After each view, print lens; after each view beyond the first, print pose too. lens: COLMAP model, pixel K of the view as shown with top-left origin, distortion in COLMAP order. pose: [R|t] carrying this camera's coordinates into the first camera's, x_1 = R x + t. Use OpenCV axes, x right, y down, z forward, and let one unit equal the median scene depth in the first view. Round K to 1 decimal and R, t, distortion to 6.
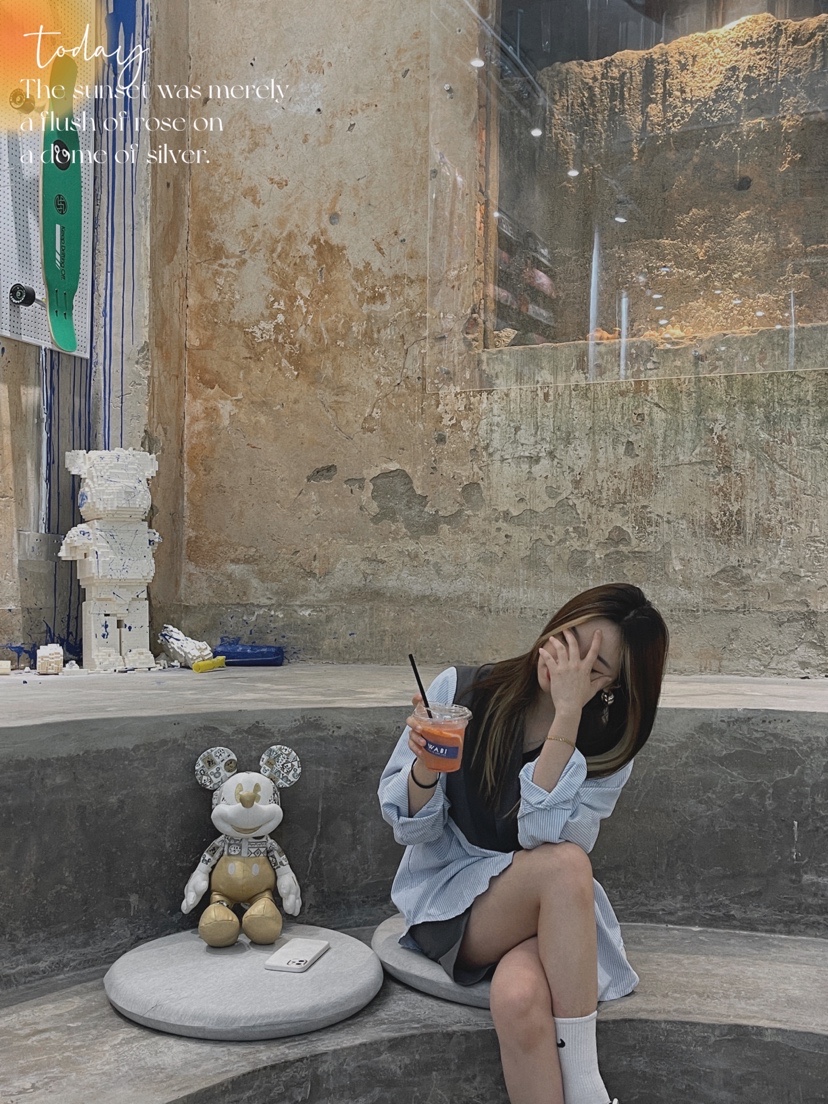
lens RADIAL K [[1170.1, 0, 416.7], [0, 1170.1, 553.8], [0, 0, 1]] dist [0.032894, 0.000000]
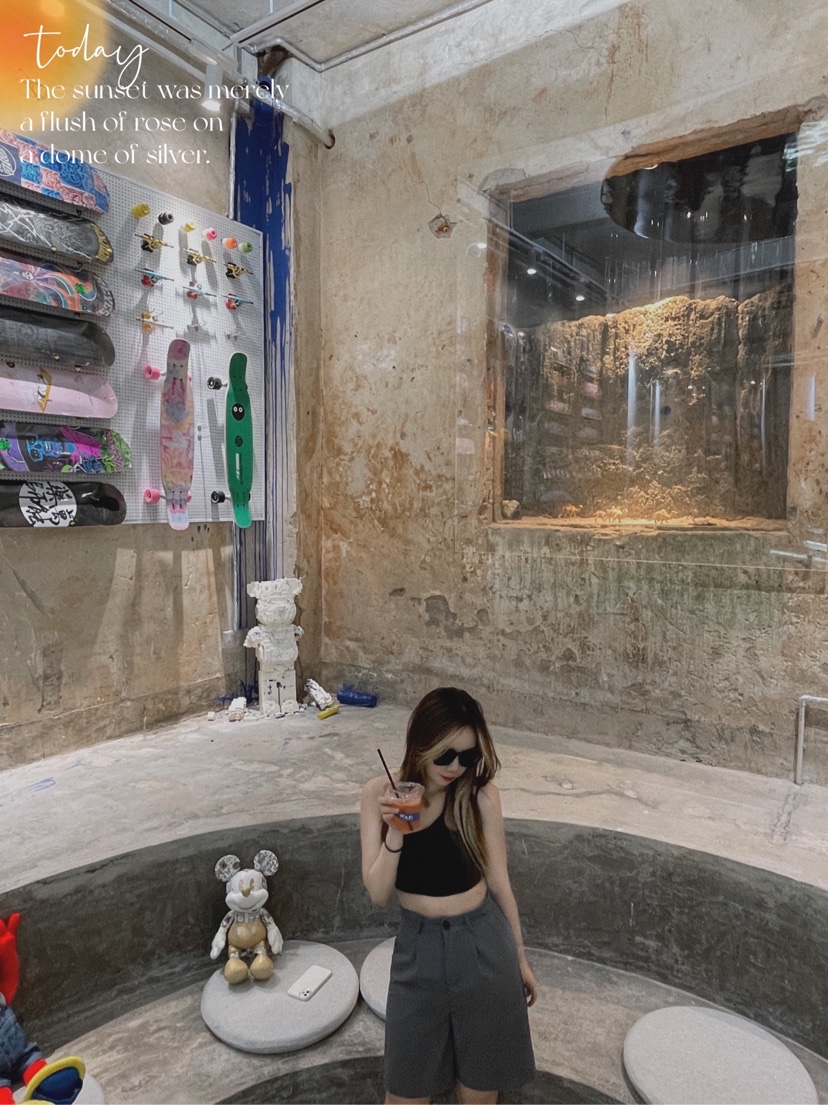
lens RADIAL K [[733.3, 0, 413.0], [0, 733.3, 549.5], [0, 0, 1]] dist [0.004321, -0.017823]
pose [[0.981099, 0.004466, -0.193456, 0.145045], [0.010325, 0.997101, 0.075385, -0.215432], [0.193232, -0.075958, 0.978208, 0.005870]]
